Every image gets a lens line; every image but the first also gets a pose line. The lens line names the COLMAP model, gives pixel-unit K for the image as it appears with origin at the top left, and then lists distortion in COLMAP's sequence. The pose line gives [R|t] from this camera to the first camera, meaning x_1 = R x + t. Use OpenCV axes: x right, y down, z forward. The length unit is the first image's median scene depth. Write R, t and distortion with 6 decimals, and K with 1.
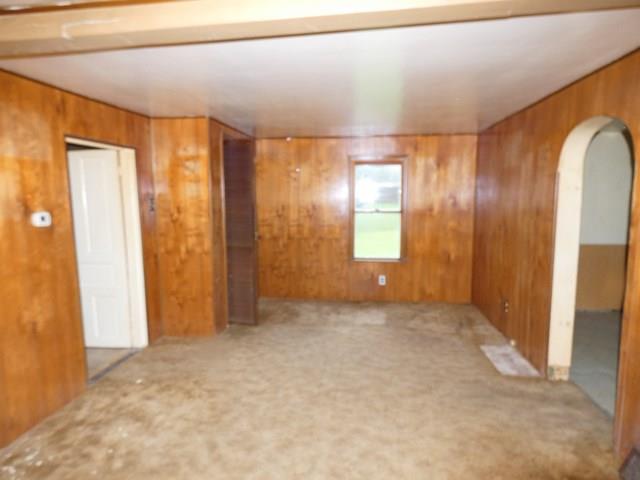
lens RADIAL K [[380.7, 0, 321.3], [0, 380.7, 239.2], [0, 0, 1]] dist [-0.020408, 0.004685]
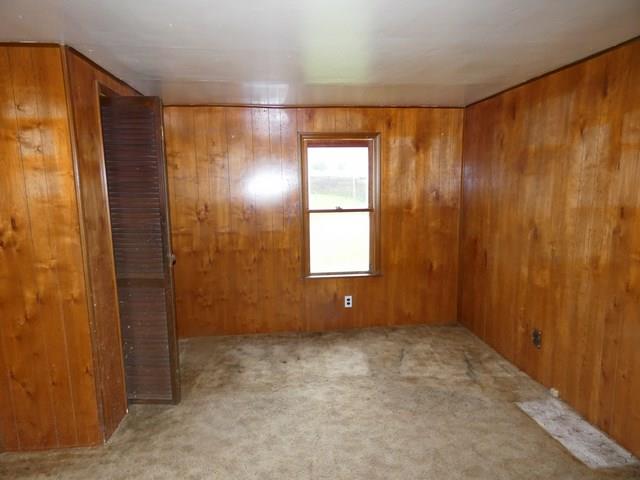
lens RADIAL K [[380.7, 0, 317.6], [0, 380.7, 238.5], [0, 0, 1]] dist [-0.020408, 0.004685]
pose [[0.975377, -0.042331, 0.216444, -0.063909], [0.036981, 0.998903, 0.028712, -0.045917], [-0.217422, -0.020001, 0.975873, 0.325132]]
